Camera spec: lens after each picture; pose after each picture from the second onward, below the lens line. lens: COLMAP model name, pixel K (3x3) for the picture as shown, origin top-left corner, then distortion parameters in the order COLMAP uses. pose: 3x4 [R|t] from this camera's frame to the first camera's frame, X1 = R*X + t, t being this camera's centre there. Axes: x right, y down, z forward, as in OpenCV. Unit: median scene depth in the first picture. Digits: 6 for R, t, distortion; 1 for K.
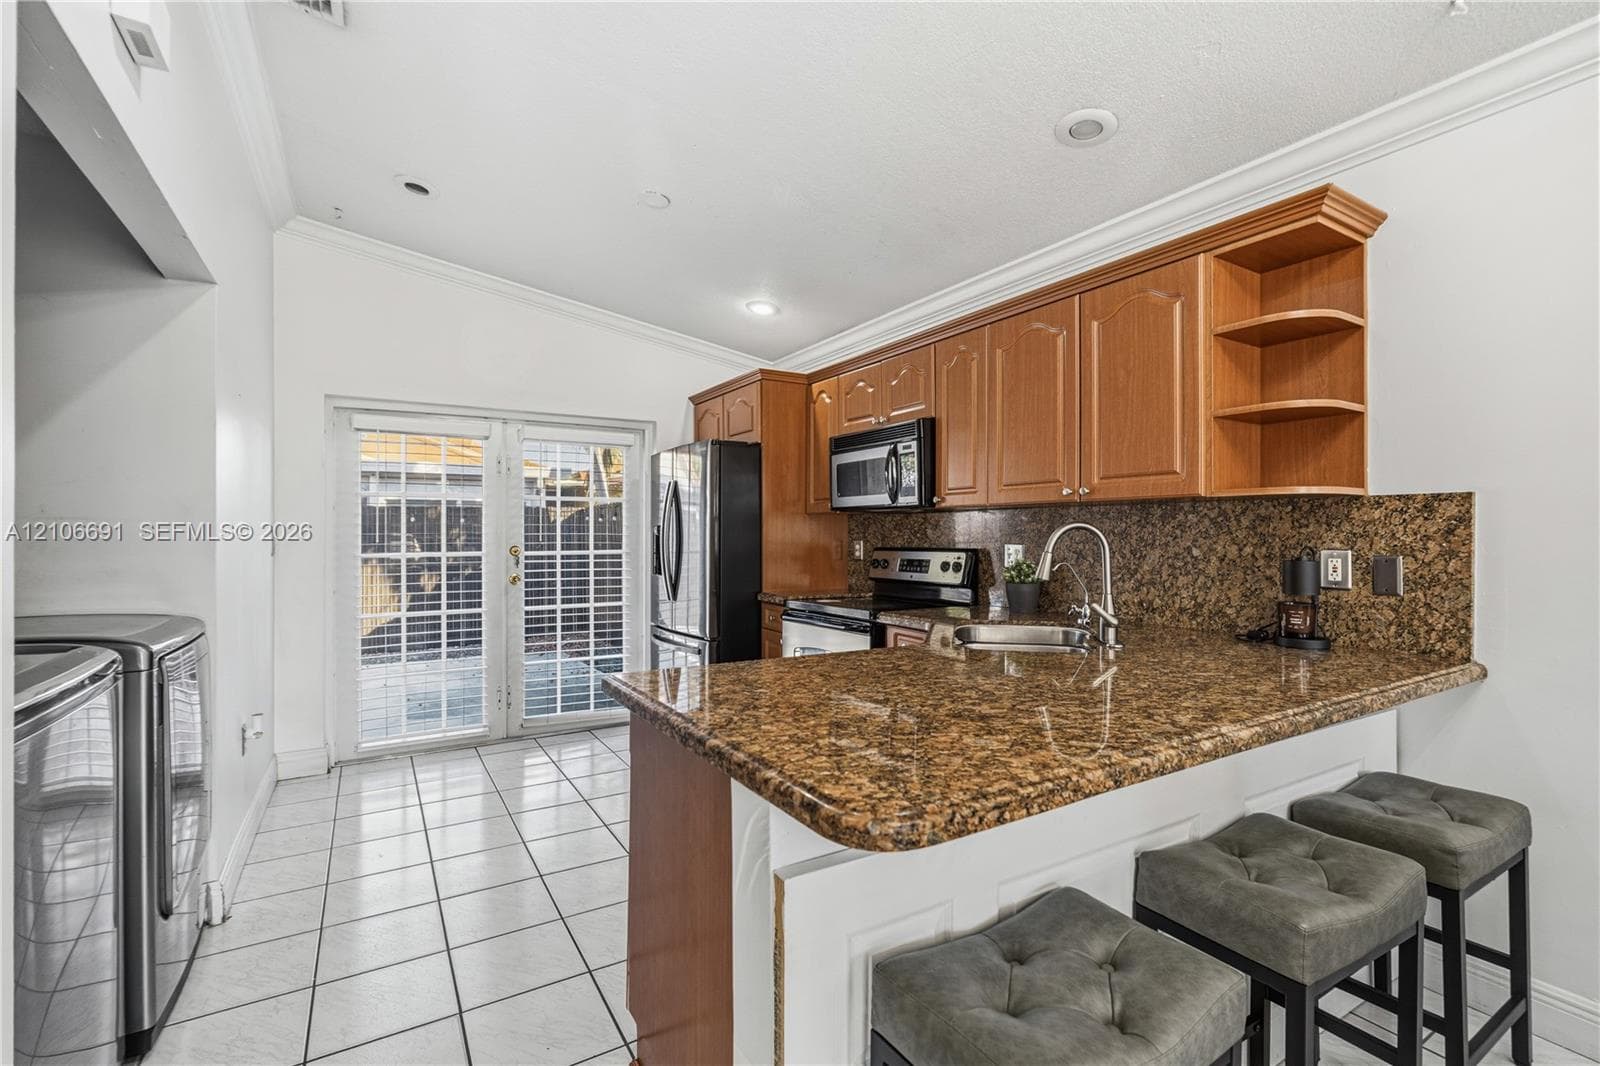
lens RADIAL K [[715.0, 0, 794.6], [0, 715.0, 536.4], [0, 0, 1]] dist [0.001596, 0.000450]
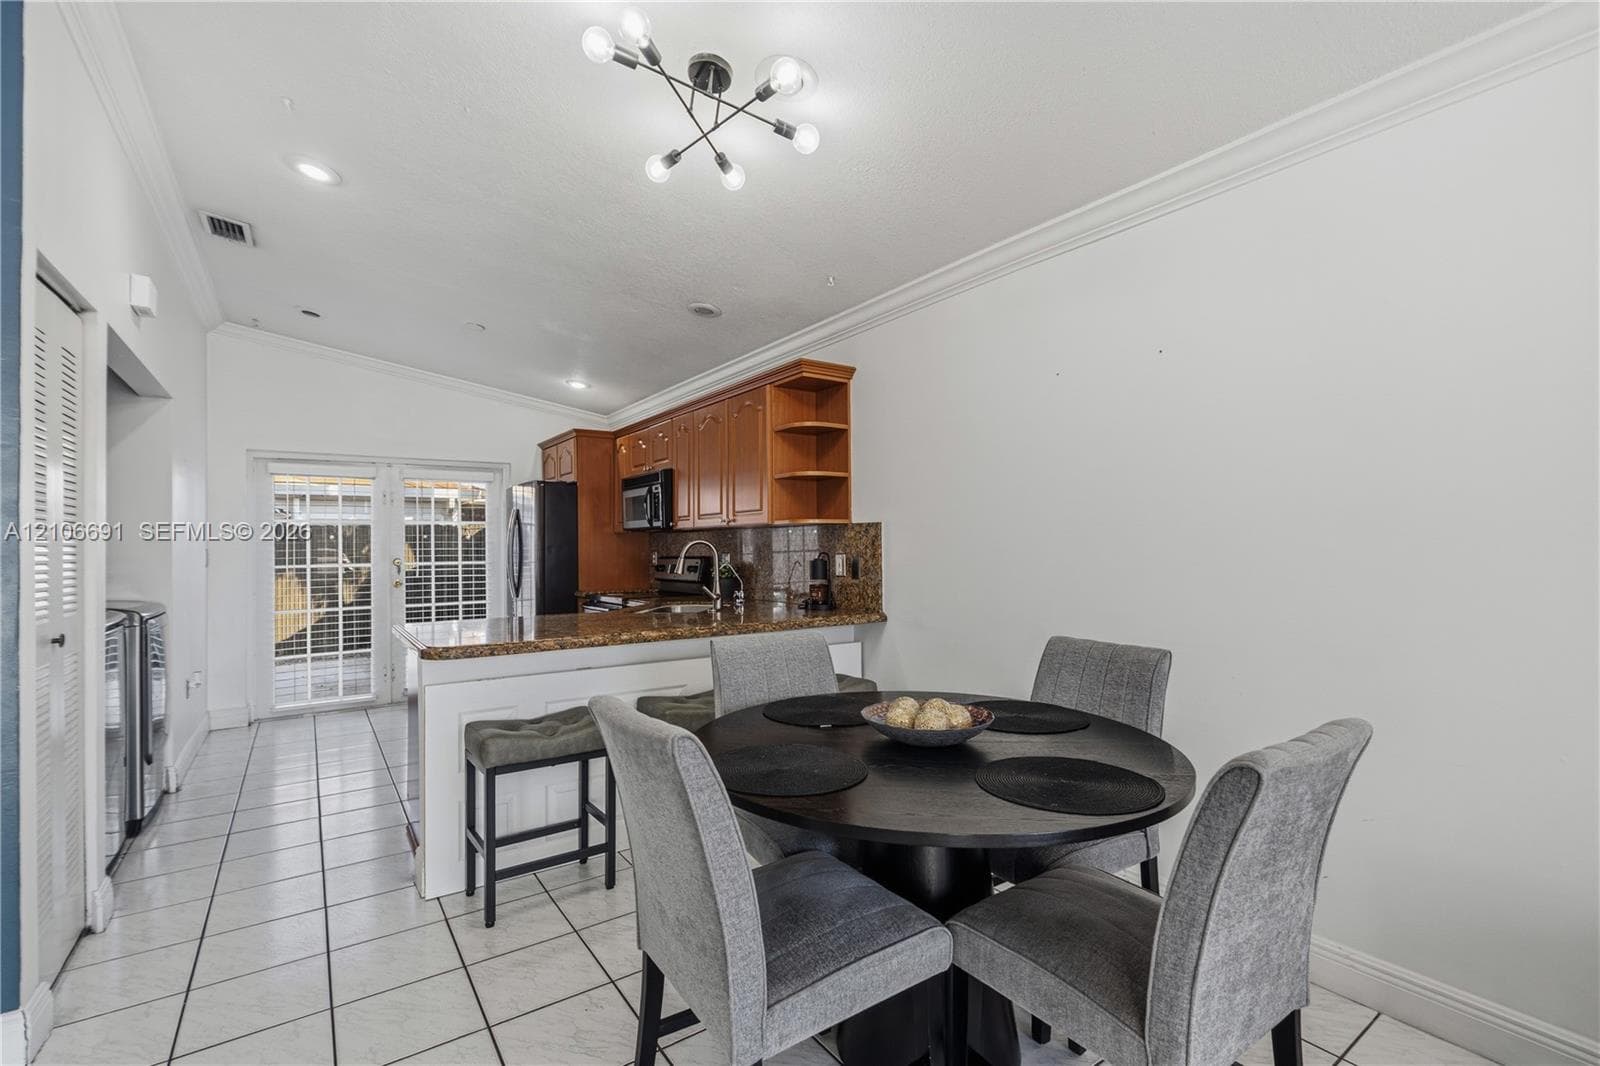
lens RADIAL K [[714.4, 0, 795.4], [0, 714.4, 538.6], [0, 0, 1]] dist [-0.002029, 0.003892]
pose [[0.997968, -0.010778, 0.062801, 0.293304], [0.011512, 0.999869, -0.011345, -0.000493], [-0.062670, 0.012045, 0.997962, -0.413034]]
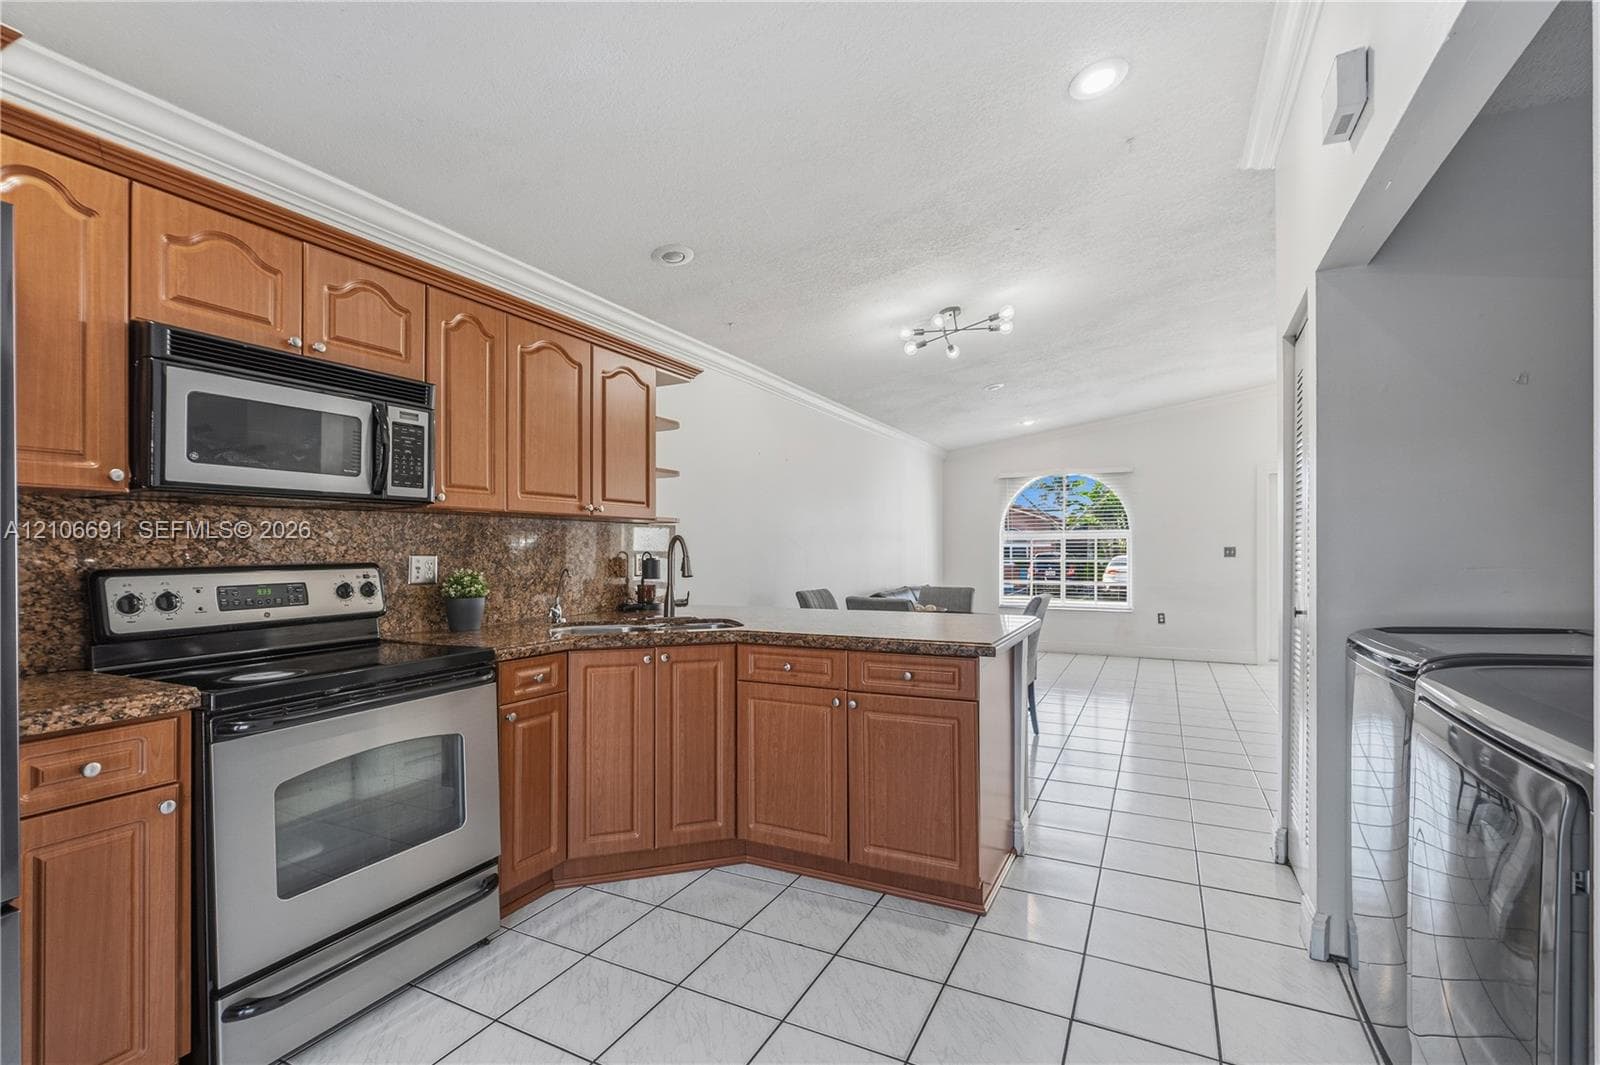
lens RADIAL K [[714.4, 0, 795.4], [0, 714.4, 538.1], [0, 0, 1]] dist [-0.002029, 0.003892]
pose [[-0.532987, 0.014596, 0.845998, -0.540474], [0.004155, 0.999884, -0.014633, 0.003924], [-0.846113, -0.004284, -0.532986, 0.909471]]
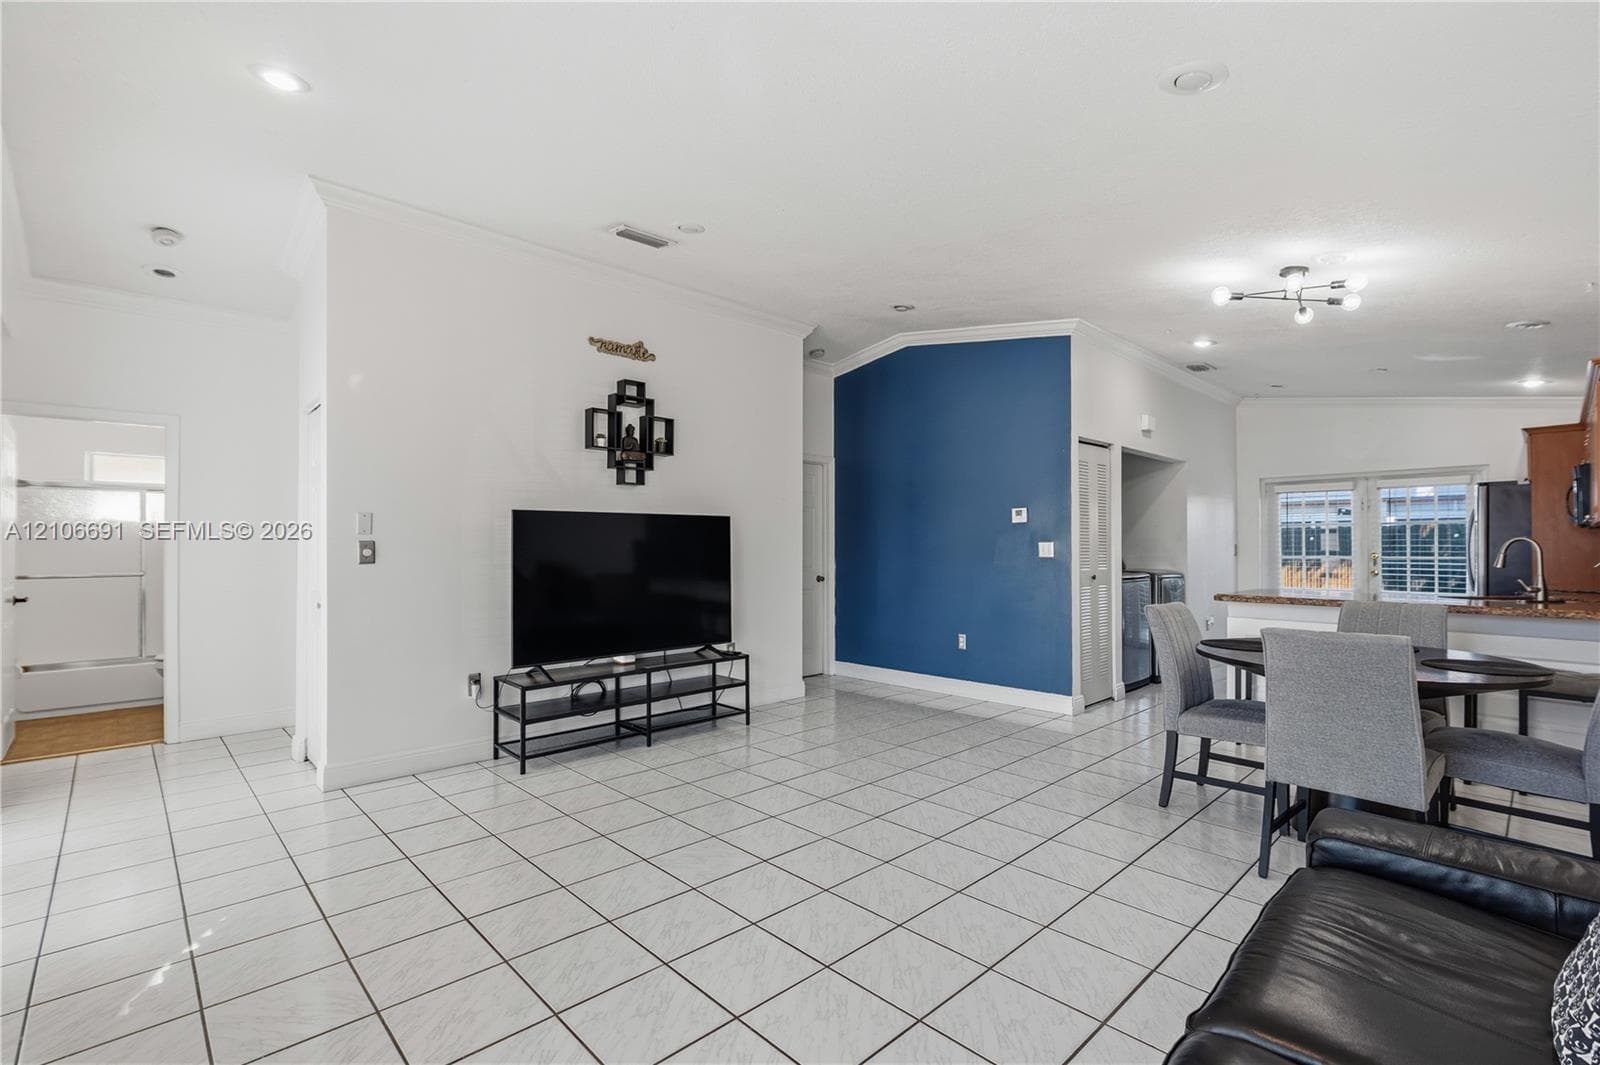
lens RADIAL K [[725.7, 0, 800.6], [0, 725.7, 536.8], [0, 0, 1]] dist [-0.002933, 0.004077]
pose [[0.218795, -0.014795, -0.975659, 1.046364], [-0.006147, 0.999844, -0.016541, 0.012943], [0.975752, 0.009616, 0.218670, -0.716344]]
